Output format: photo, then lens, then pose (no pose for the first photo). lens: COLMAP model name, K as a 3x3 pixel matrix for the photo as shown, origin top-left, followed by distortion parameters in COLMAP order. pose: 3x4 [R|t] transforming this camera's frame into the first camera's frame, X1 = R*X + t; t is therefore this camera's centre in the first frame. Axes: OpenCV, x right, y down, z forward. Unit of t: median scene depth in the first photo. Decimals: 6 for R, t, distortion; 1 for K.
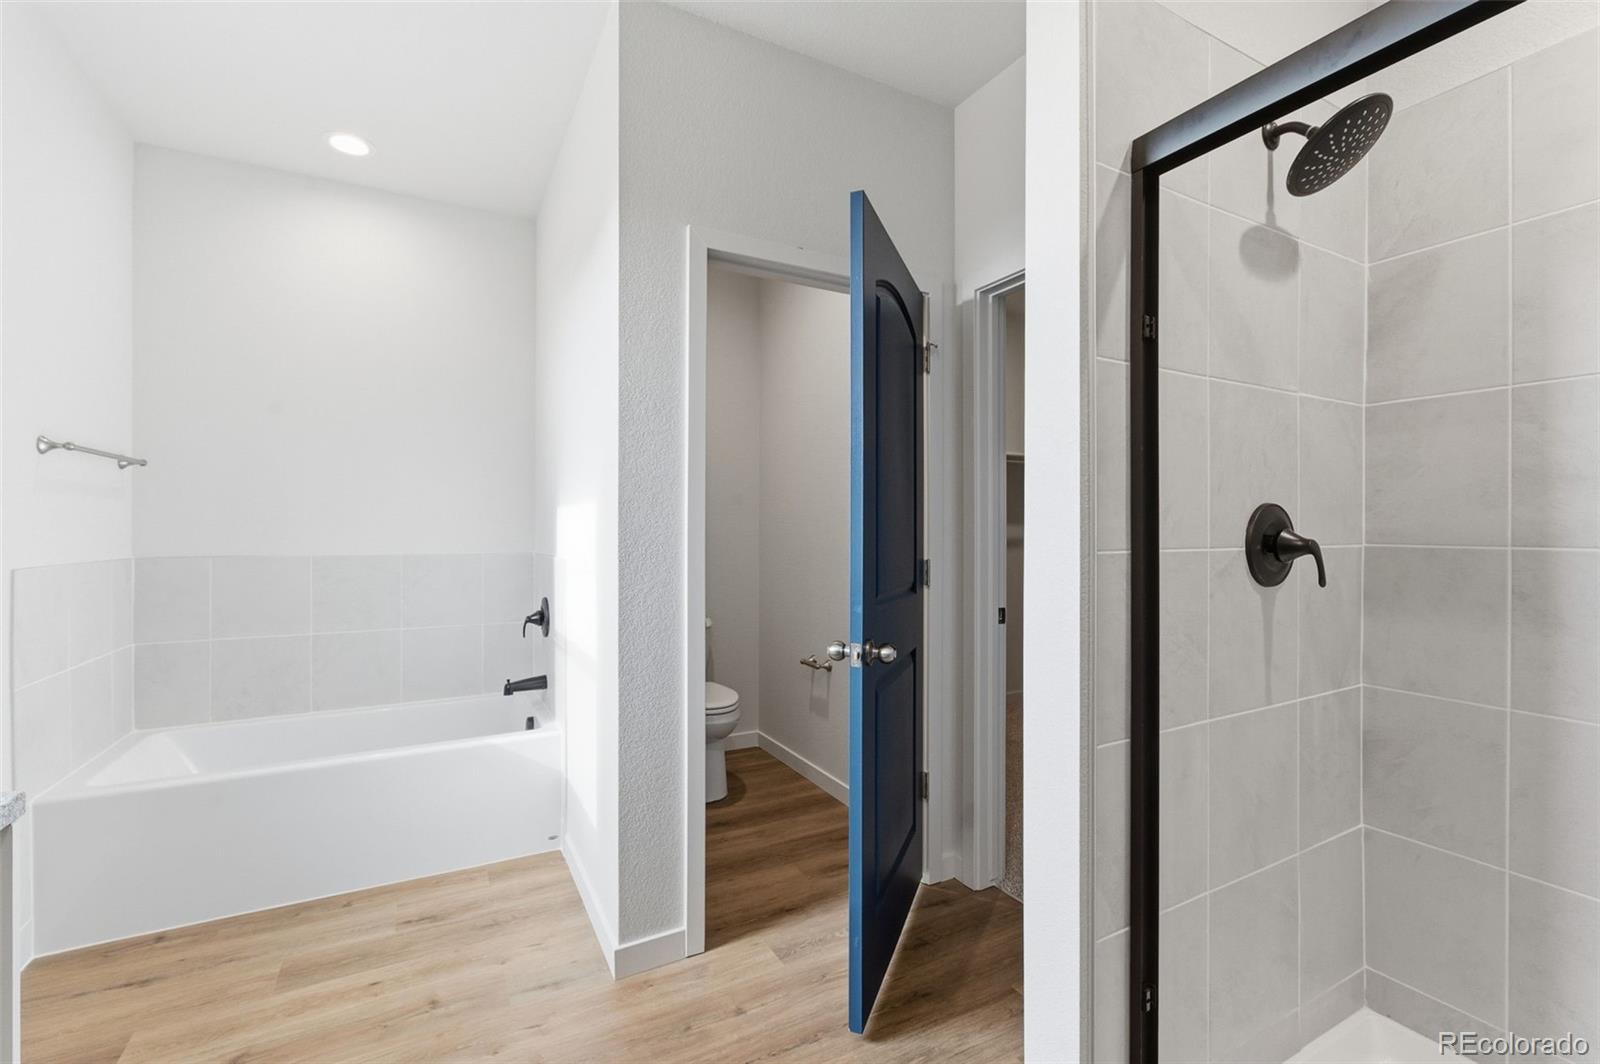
lens RADIAL K [[687.9, 0, 795.6], [0, 687.9, 528.6], [0, 0, 1]] dist [-0.001728, -0.000432]
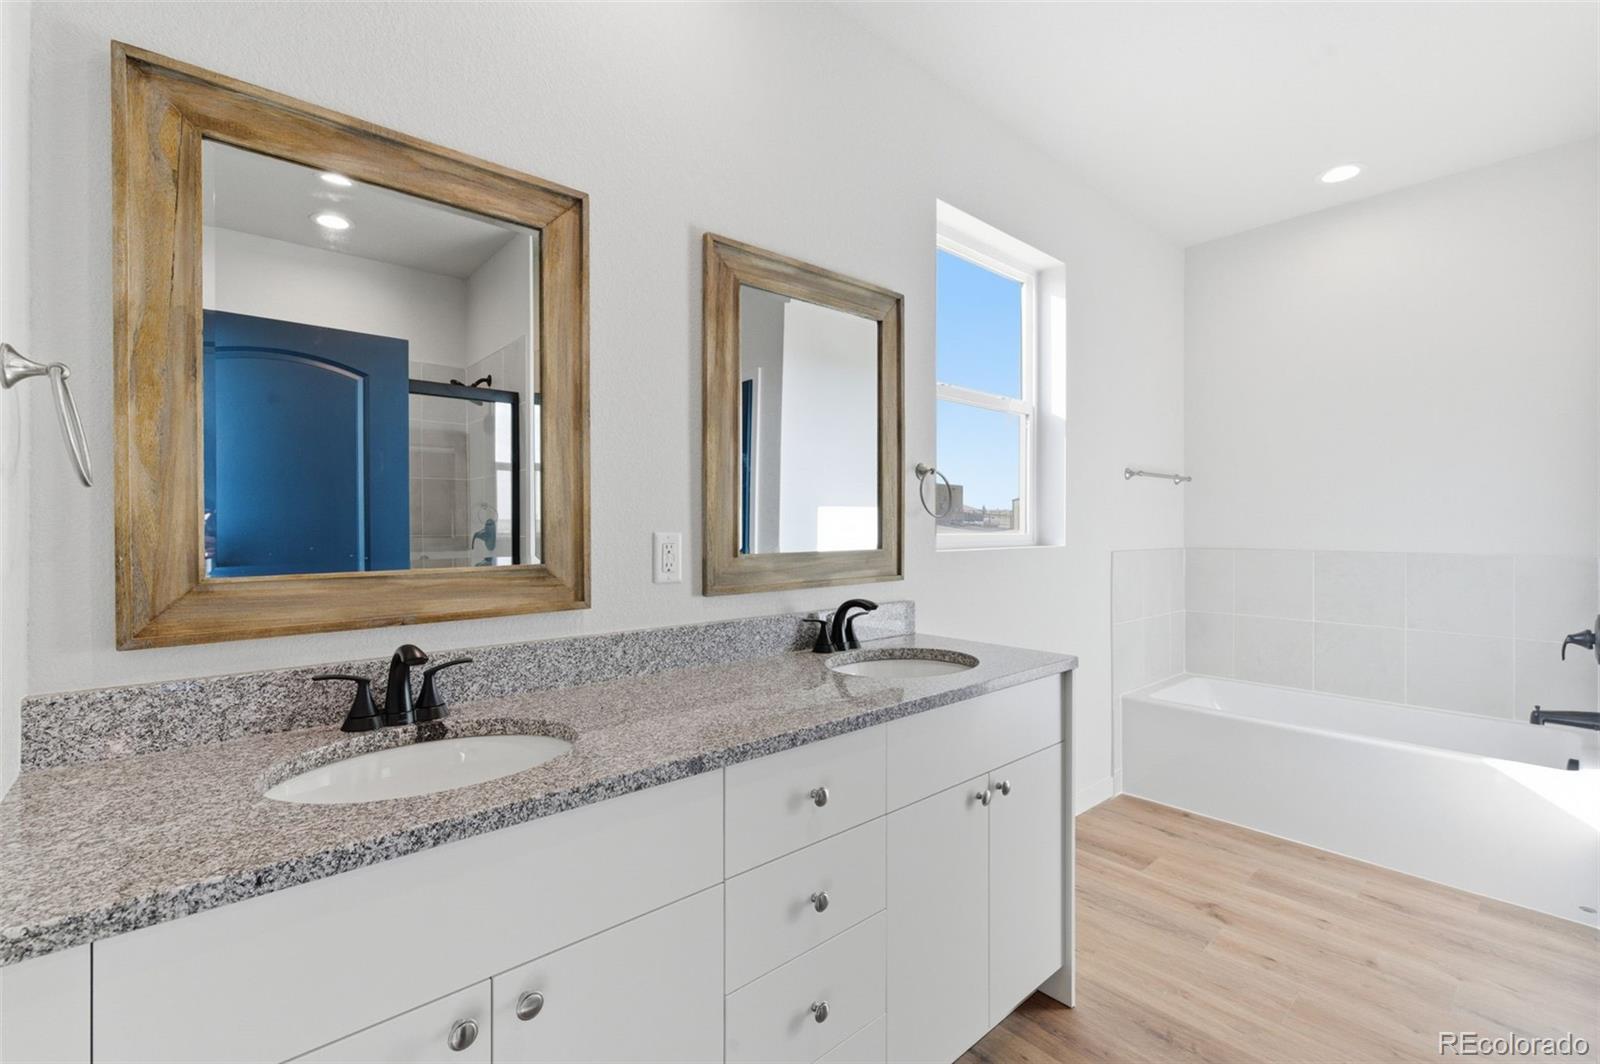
lens RADIAL K [[702.3, 0, 792.7], [0, 702.3, 526.3], [0, 0, 1]] dist [-0.003137, -0.000286]
pose [[0.233095, 0.002126, -0.972452, 0.280769], [-0.002706, 0.999995, 0.001537, -0.000151], [0.972450, 0.002273, 0.233100, -0.125521]]
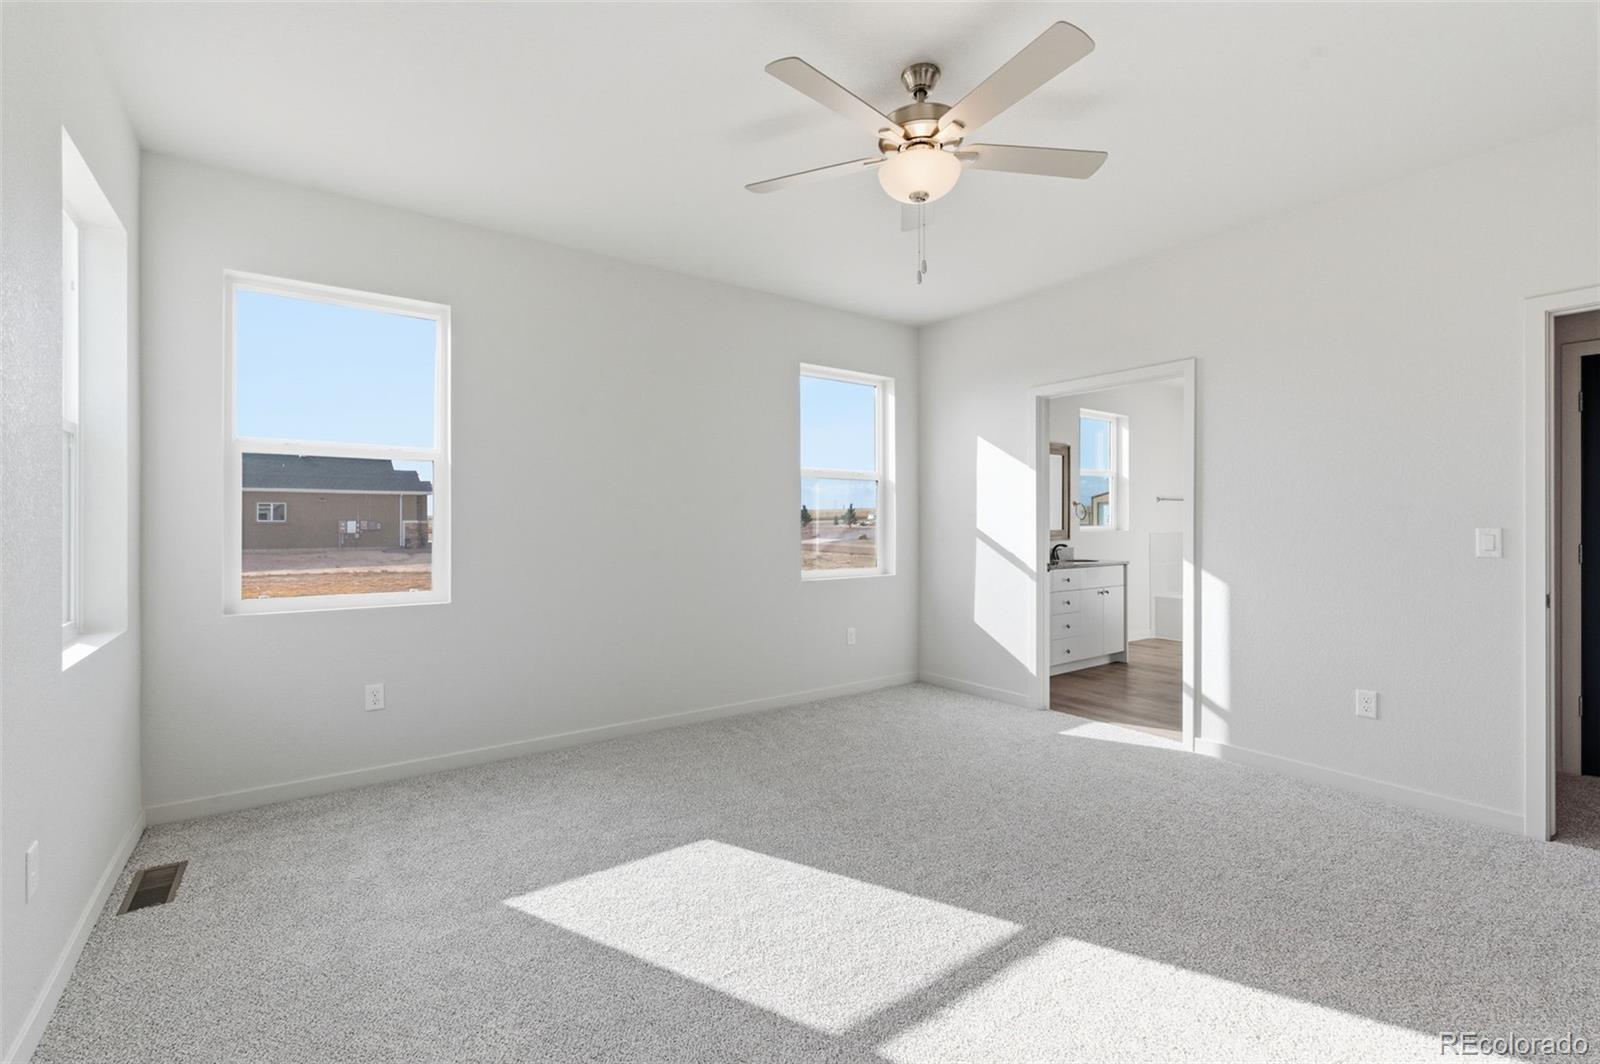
lens RADIAL K [[700.0, 0, 797.7], [0, 700.0, 525.0], [0, 0, 1]] dist [0.024029, 0.000000]
pose [[0.144720, 0.005080, -0.989460, 2.210482], [-0.000855, 0.999987, 0.005009, -0.001254], [0.989472, 0.000122, 0.144722, -1.365457]]
